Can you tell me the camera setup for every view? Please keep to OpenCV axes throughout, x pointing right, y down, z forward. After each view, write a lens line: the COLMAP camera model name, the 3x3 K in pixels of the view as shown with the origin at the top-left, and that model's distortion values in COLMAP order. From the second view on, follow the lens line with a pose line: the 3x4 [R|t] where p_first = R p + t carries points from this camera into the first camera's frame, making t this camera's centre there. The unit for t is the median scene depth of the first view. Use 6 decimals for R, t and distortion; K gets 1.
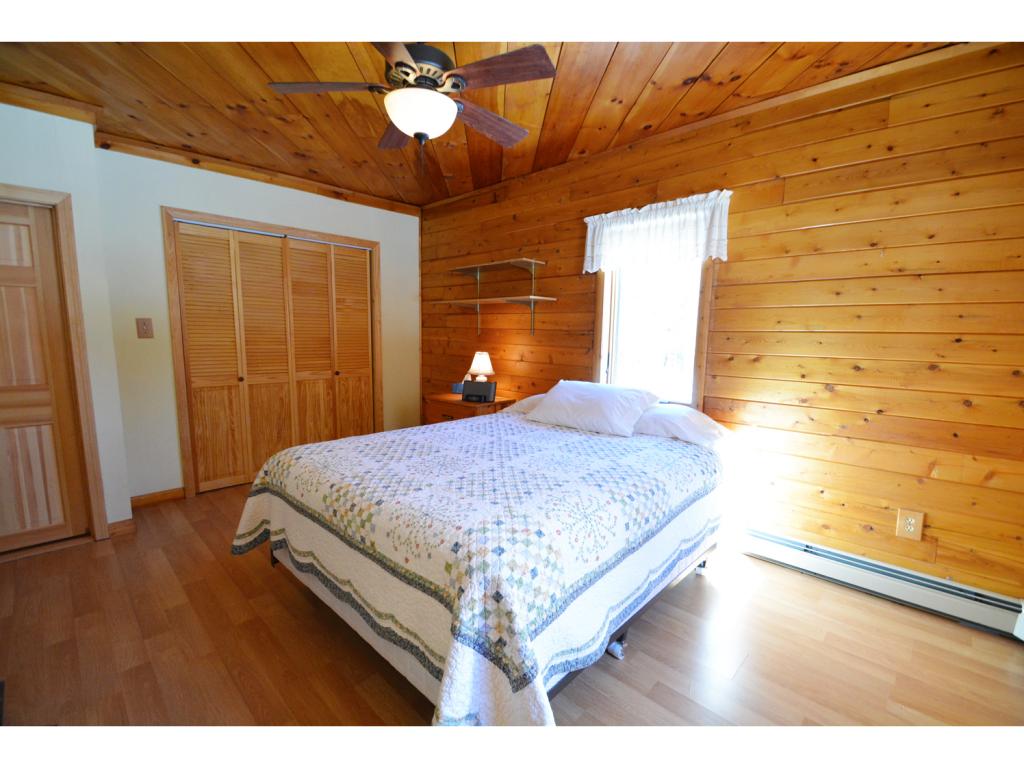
lens RADIAL K [[449.6, 0, 510.4], [0, 449.6, 387.2], [0, 0, 1]] dist [0.002158, -0.008708]
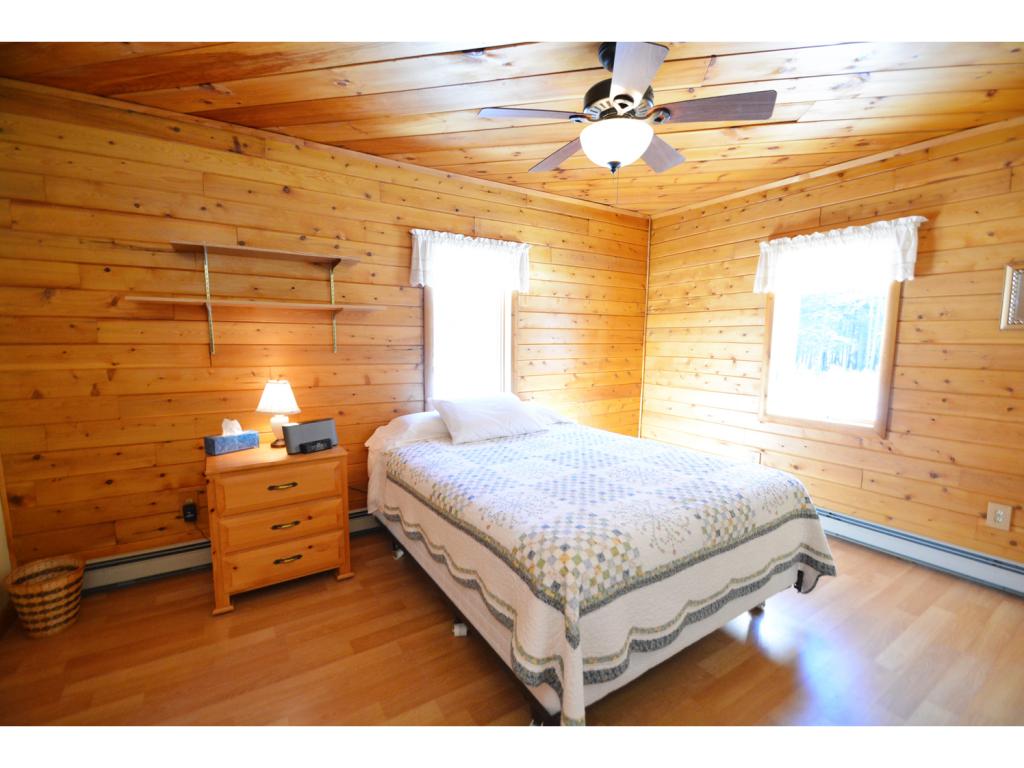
lens RADIAL K [[449.6, 0, 509.5], [0, 449.6, 385.4], [0, 0, 1]] dist [0.002158, -0.008708]
pose [[0.234439, -0.116600, 0.965113, -0.754863], [0.116130, 0.989031, 0.091280, -0.110096], [-0.965169, 0.090680, 0.245408, 0.602436]]
